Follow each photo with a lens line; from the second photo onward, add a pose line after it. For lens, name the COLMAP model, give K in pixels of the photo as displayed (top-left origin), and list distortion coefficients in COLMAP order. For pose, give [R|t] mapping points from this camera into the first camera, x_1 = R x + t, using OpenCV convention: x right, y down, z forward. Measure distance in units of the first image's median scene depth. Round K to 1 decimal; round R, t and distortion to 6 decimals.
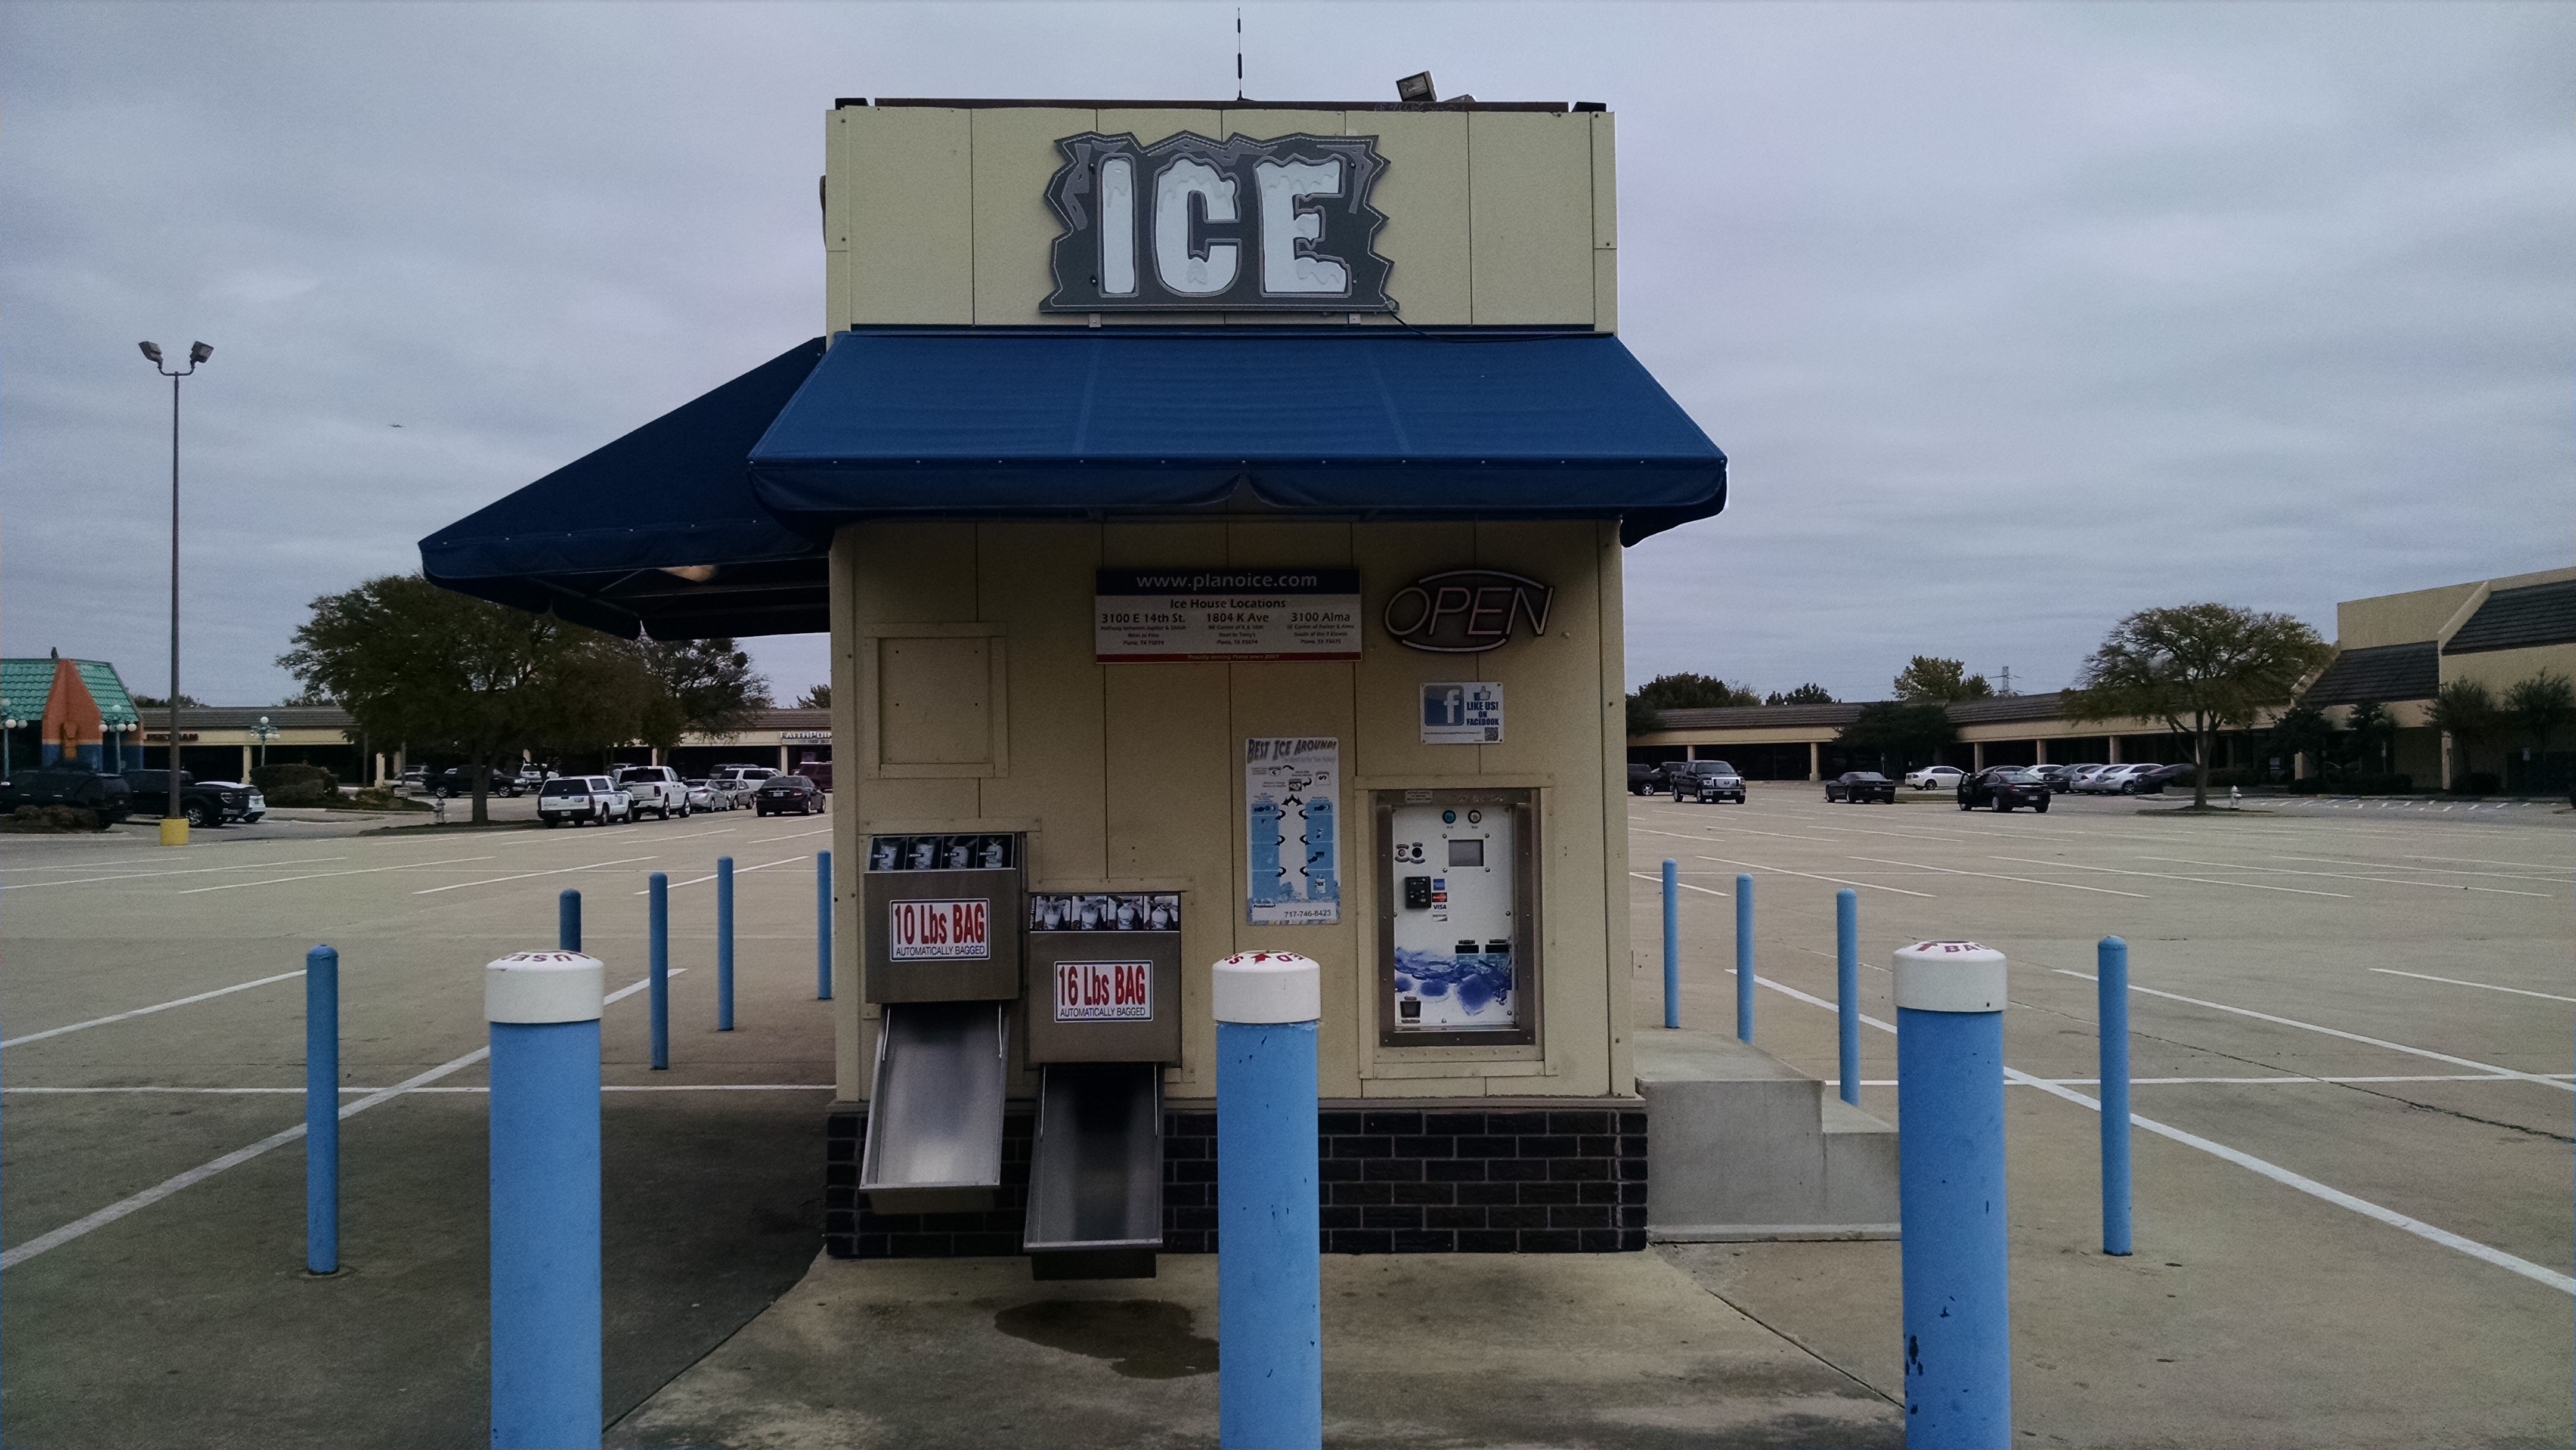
lens RADIAL K [[1969.7, 0, 1287.7], [0, 1969.7, 740.2], [0, 0, 1]] dist [0.046967, -0.102974]
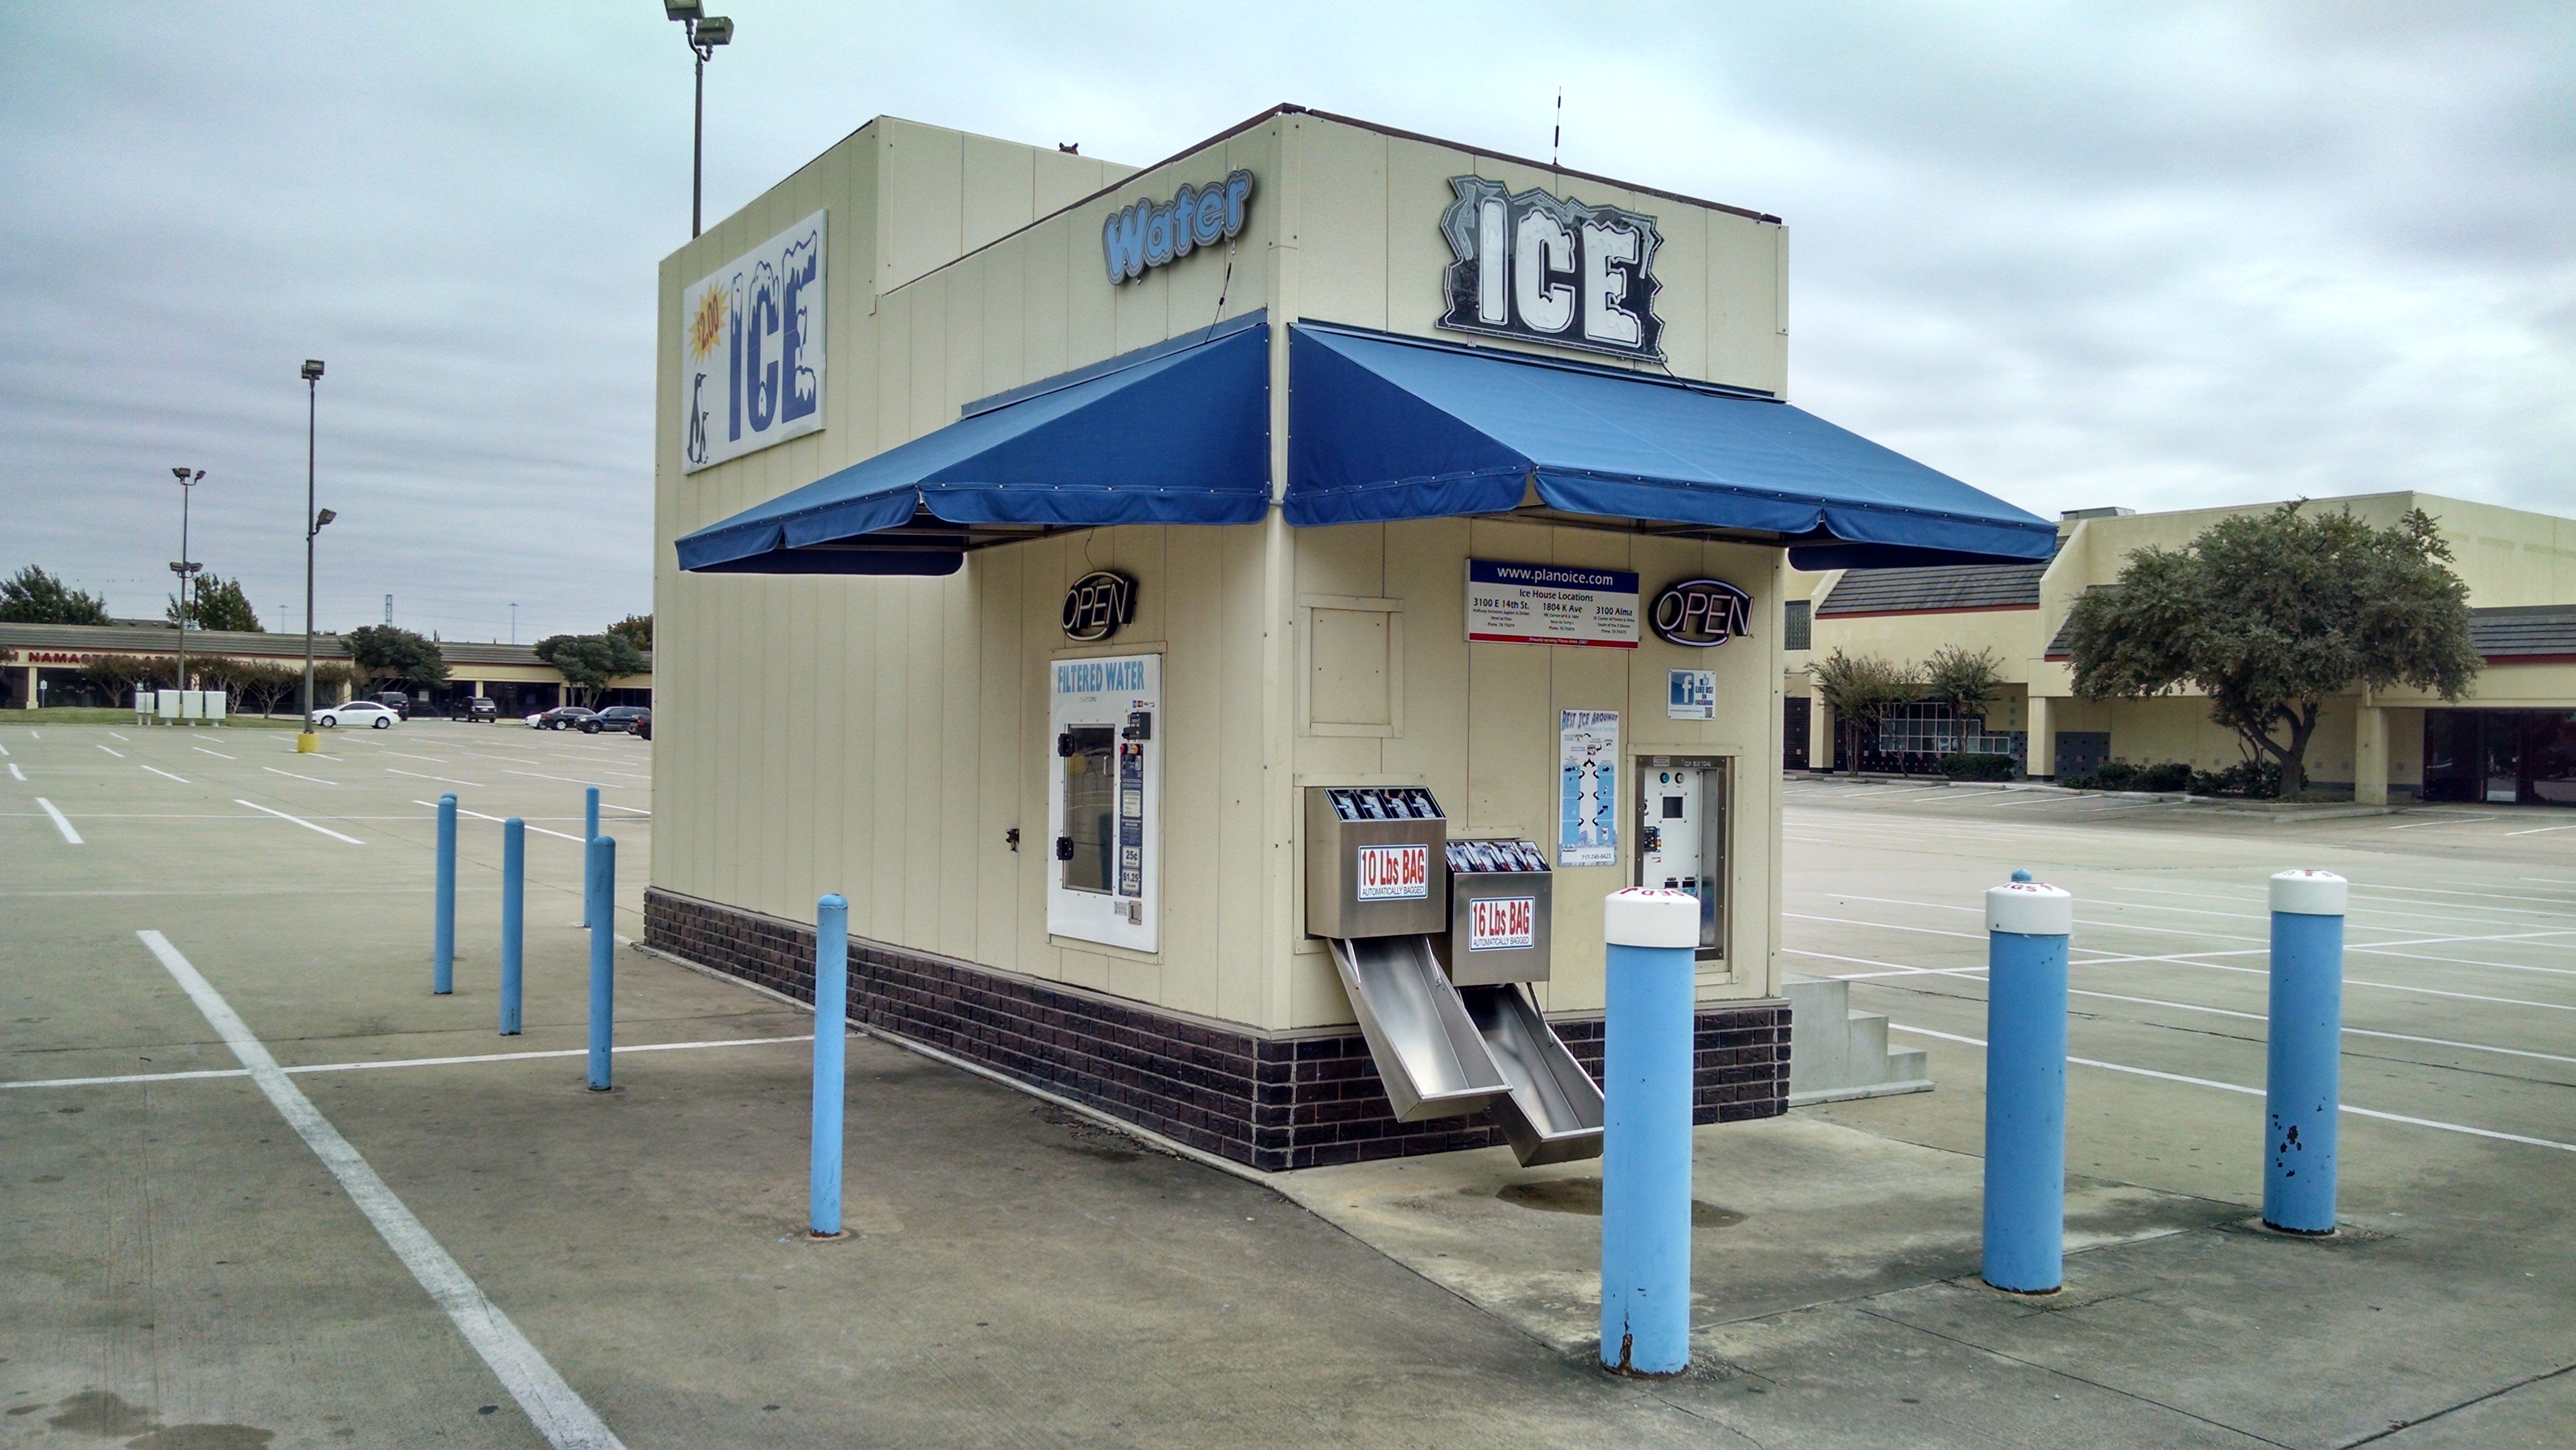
lens RADIAL K [[1969.7, 0, 1287.7], [0, 1969.7, 740.2], [0, 0, 1]] dist [0.046967, -0.102974]
pose [[0.856925, 0.024714, 0.514849, -0.769418], [-0.038537, 0.999126, 0.016182, 0.004475], [-0.513999, -0.033707, 0.857128, 0.064824]]
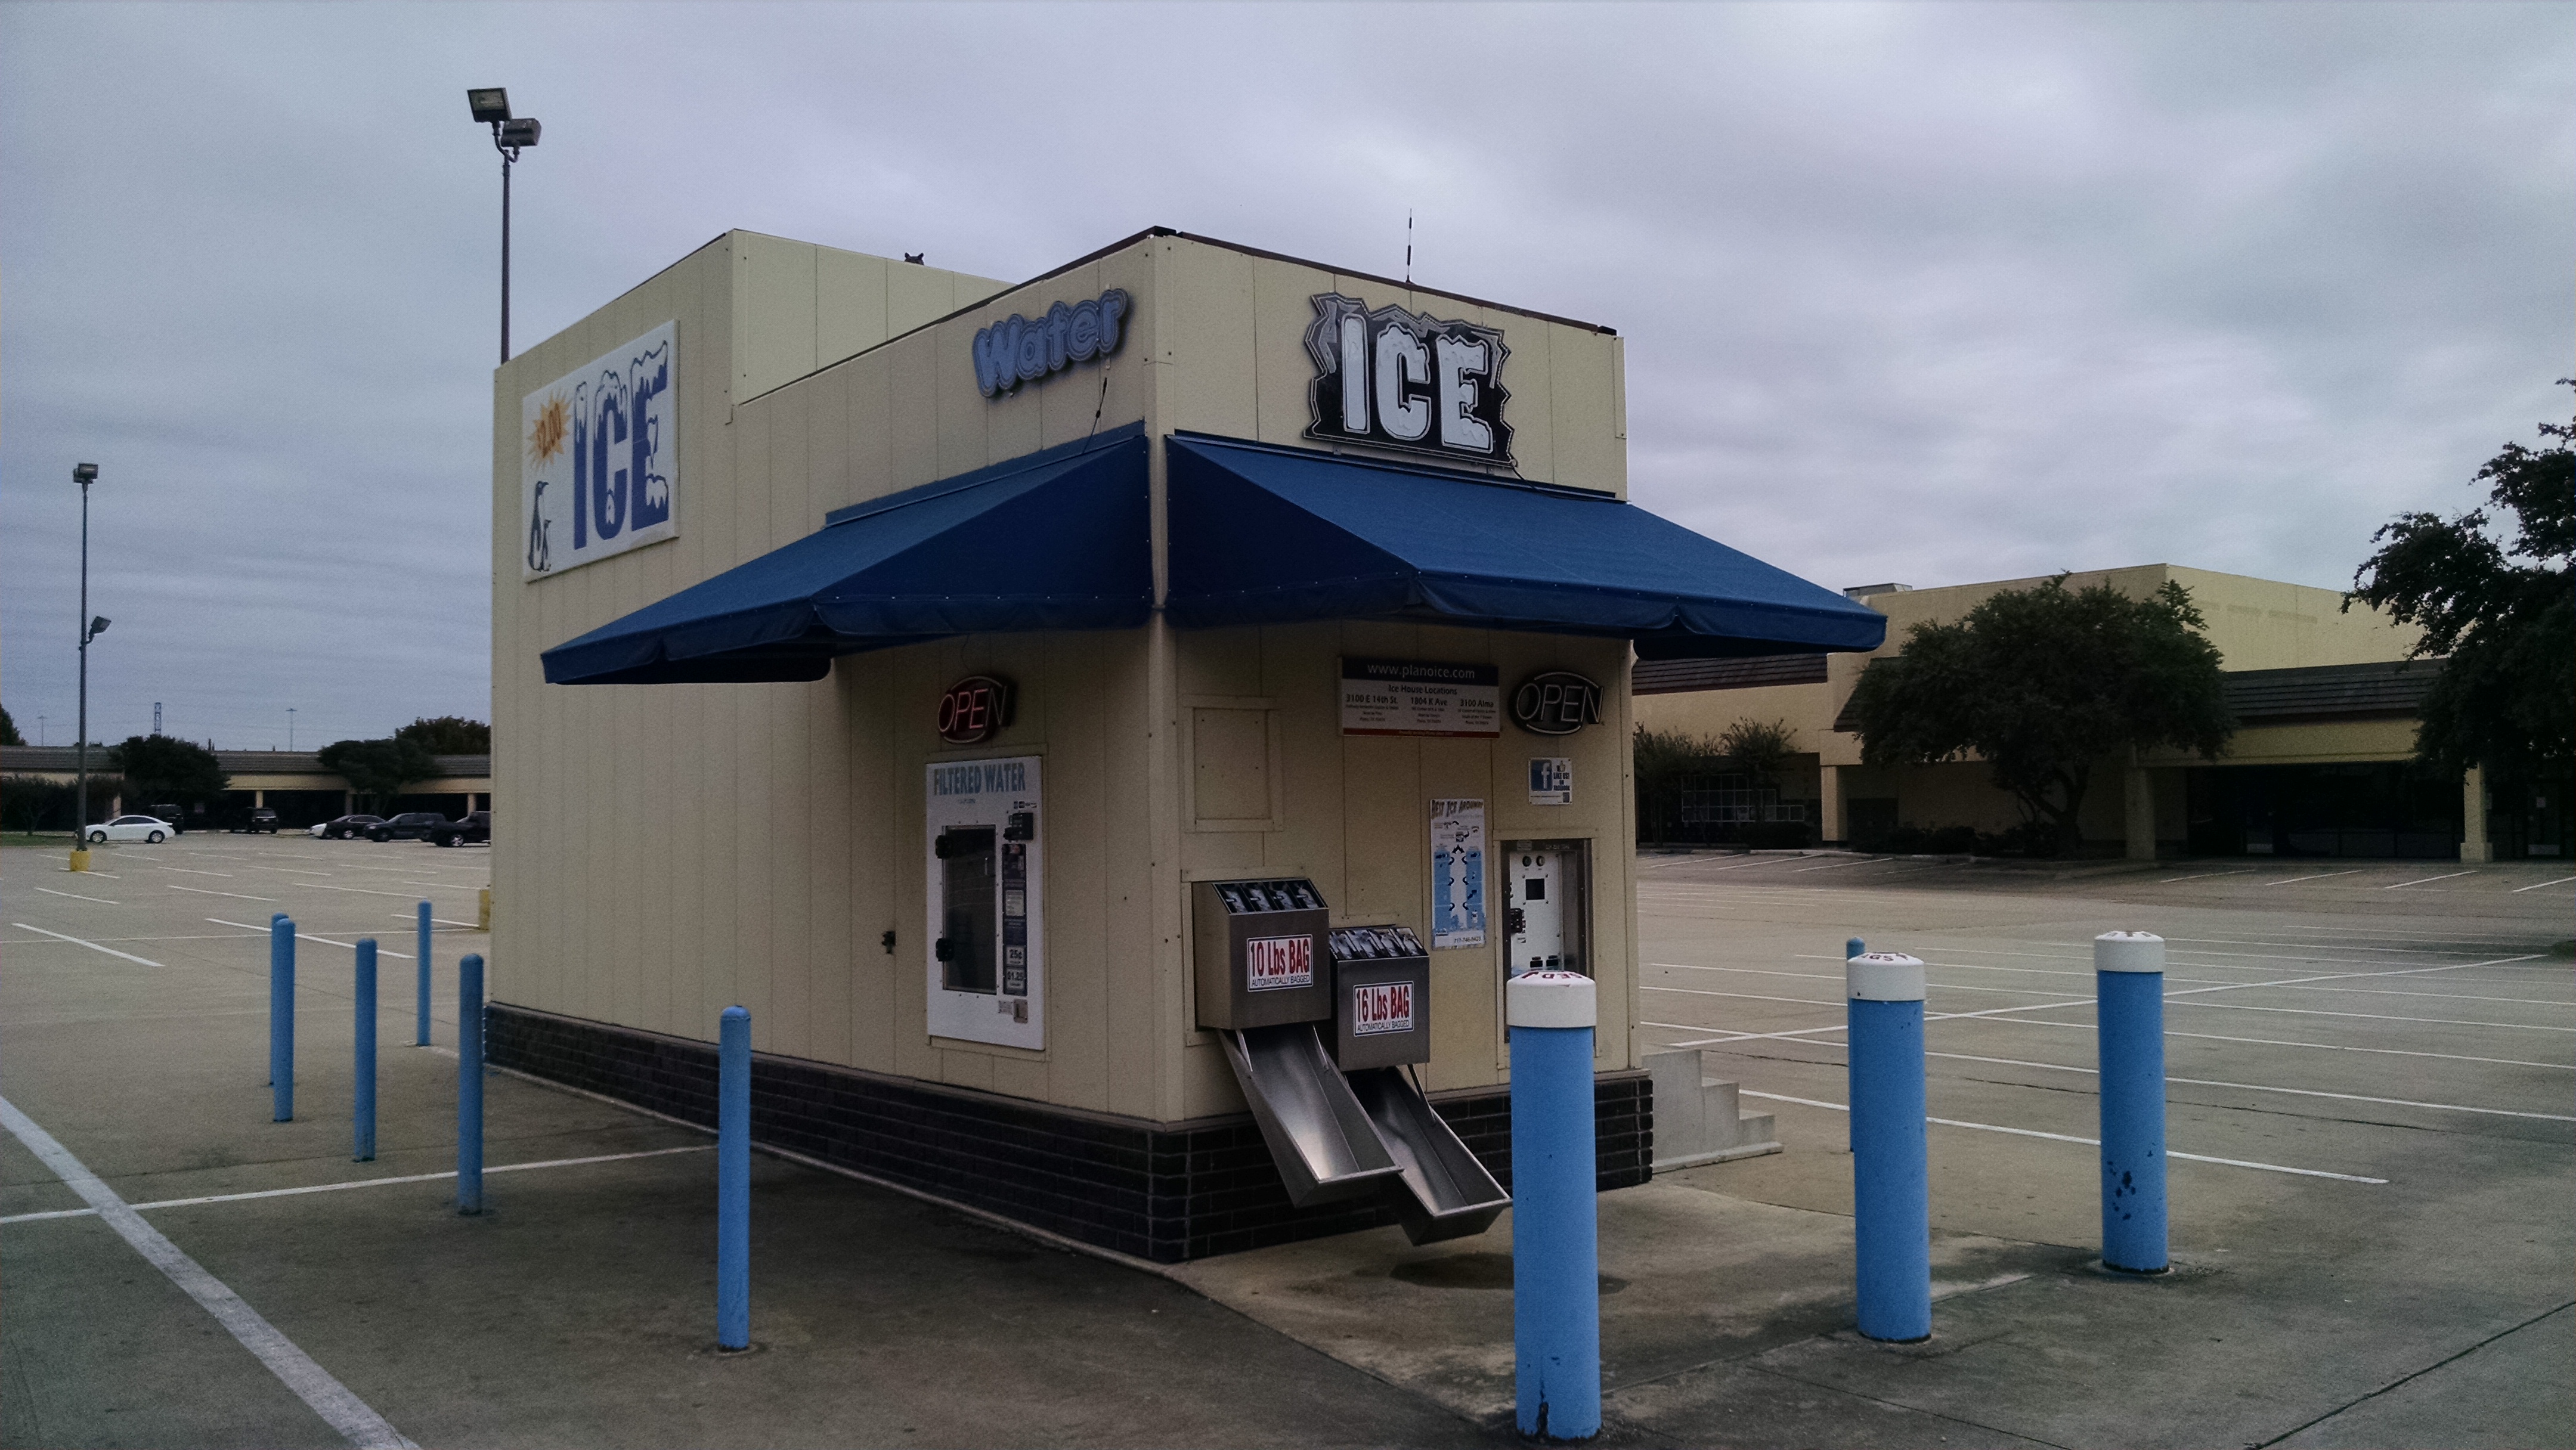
lens RADIAL K [[1958.7, 0, 1293.8], [0, 1958.7, 731.1], [0, 0, 1]] dist [0.045377, -0.095834]
pose [[0.802787, 0.029170, 0.595552, -0.818163], [-0.011388, 0.999371, -0.033598, -0.001344], [-0.596158, 0.020190, 0.802614, 0.063331]]
